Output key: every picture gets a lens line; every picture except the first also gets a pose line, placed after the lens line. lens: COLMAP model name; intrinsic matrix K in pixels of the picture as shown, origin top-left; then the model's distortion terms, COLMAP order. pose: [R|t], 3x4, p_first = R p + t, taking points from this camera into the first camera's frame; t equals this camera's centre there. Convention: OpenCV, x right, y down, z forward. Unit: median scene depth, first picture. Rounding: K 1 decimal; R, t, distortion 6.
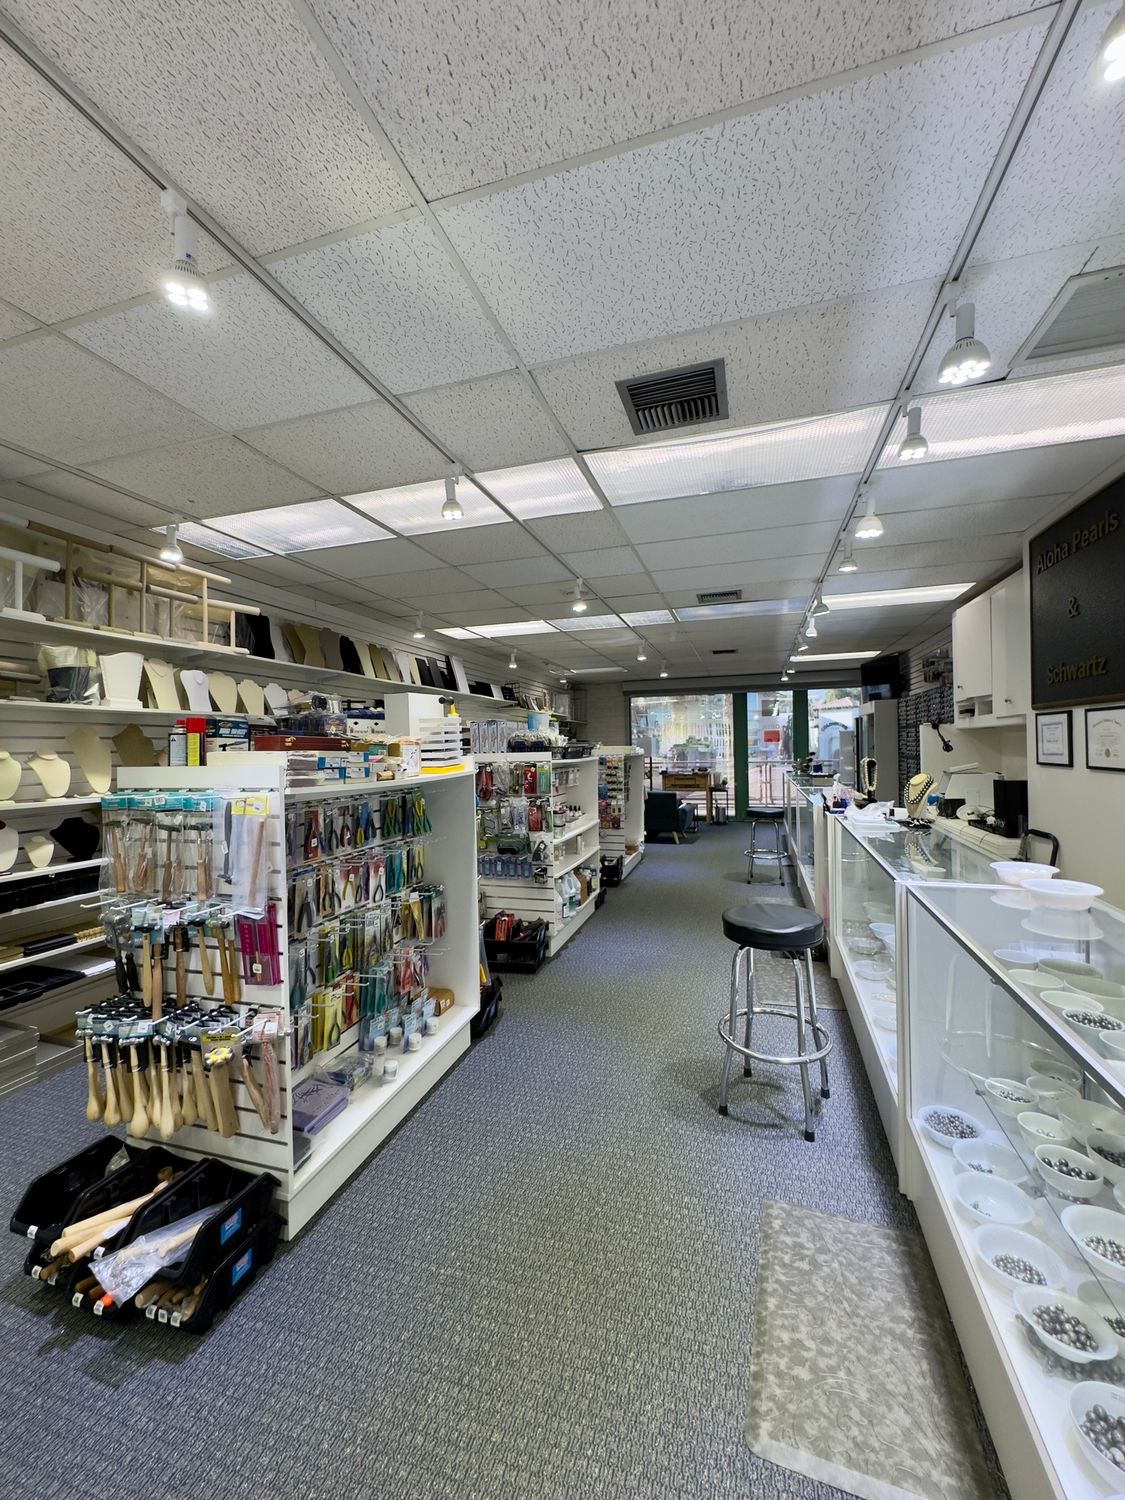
lens RADIAL K [[601.8, 0, 562.1], [0, 601.8, 748.9], [0, 0, 1]] dist [0.001432, 0.000064]
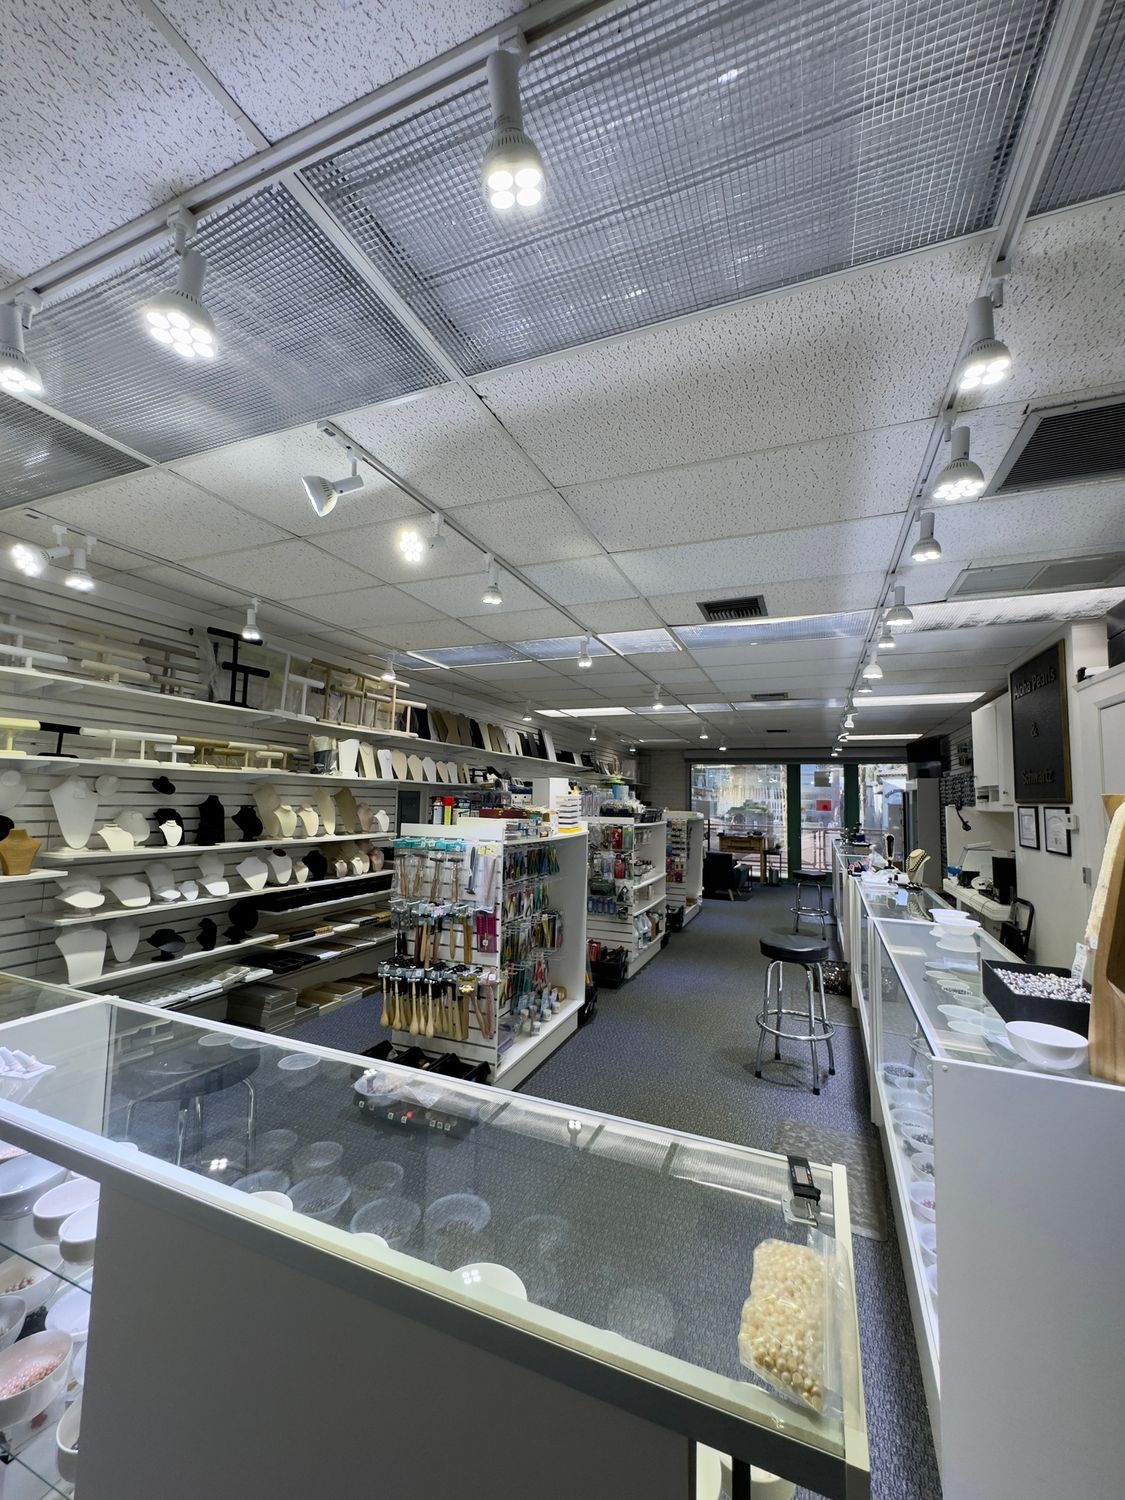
lens RADIAL K [[601.8, 0, 564.8], [0, 601.8, 749.8], [0, 0, 1]] dist [0.001432, 0.000064]
pose [[0.995381, 0.035280, -0.089288, -0.074706], [-0.042882, 0.995482, -0.084713, -0.033052], [0.085896, 0.088151, 0.992397, -0.432432]]
